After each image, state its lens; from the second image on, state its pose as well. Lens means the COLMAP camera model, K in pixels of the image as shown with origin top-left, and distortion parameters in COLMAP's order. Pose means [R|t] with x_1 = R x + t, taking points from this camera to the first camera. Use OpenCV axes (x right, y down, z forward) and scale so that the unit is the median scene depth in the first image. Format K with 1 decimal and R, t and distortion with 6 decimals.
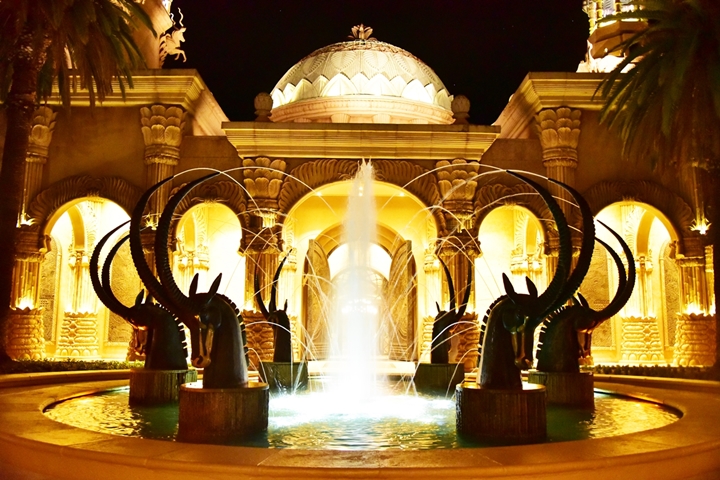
lens RADIAL K [[620.0, 0, 359.2], [0, 620.0, 239.0], [0, 0, 1]] dist [-0.008042, -0.001967]
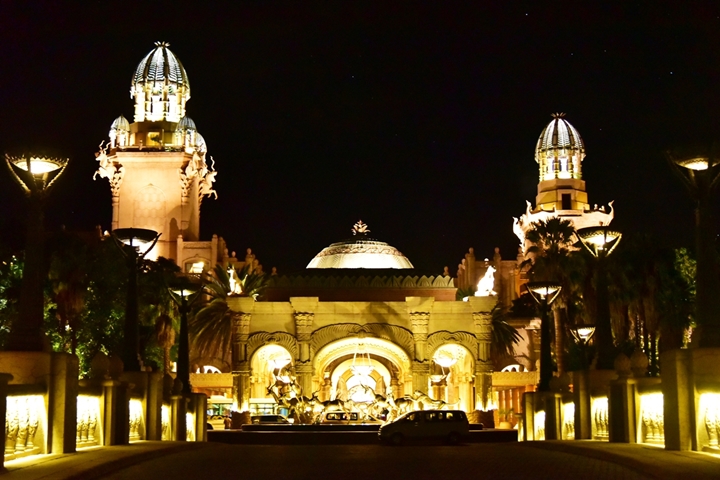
lens RADIAL K [[1040.3, 0, 360.6], [0, 1040.3, 240.8], [0, 0, 1]] dist [-0.049815, 0.000000]
pose [[0.999941, -0.004995, 0.009594, -0.014021], [0.005247, 0.999638, -0.026394, -0.152048], [-0.009459, 0.026443, 0.999606, -1.105737]]
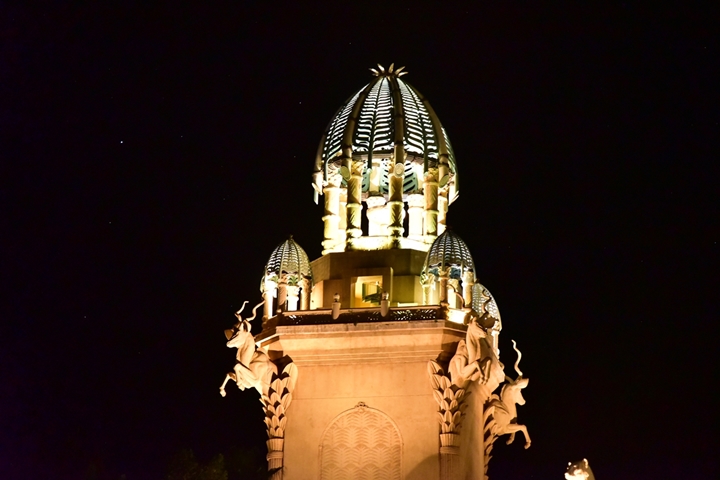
lens RADIAL K [[2147.3, 0, 359.8], [0, 2147.3, 239.9], [0, 0, 1]] dist [0.048340, 0.000000]
pose [[0.978384, -0.048476, -0.201033, -0.064111], [0.007495, 0.979810, -0.199791, -0.112699], [0.206659, 0.193966, 0.958994, -0.708746]]
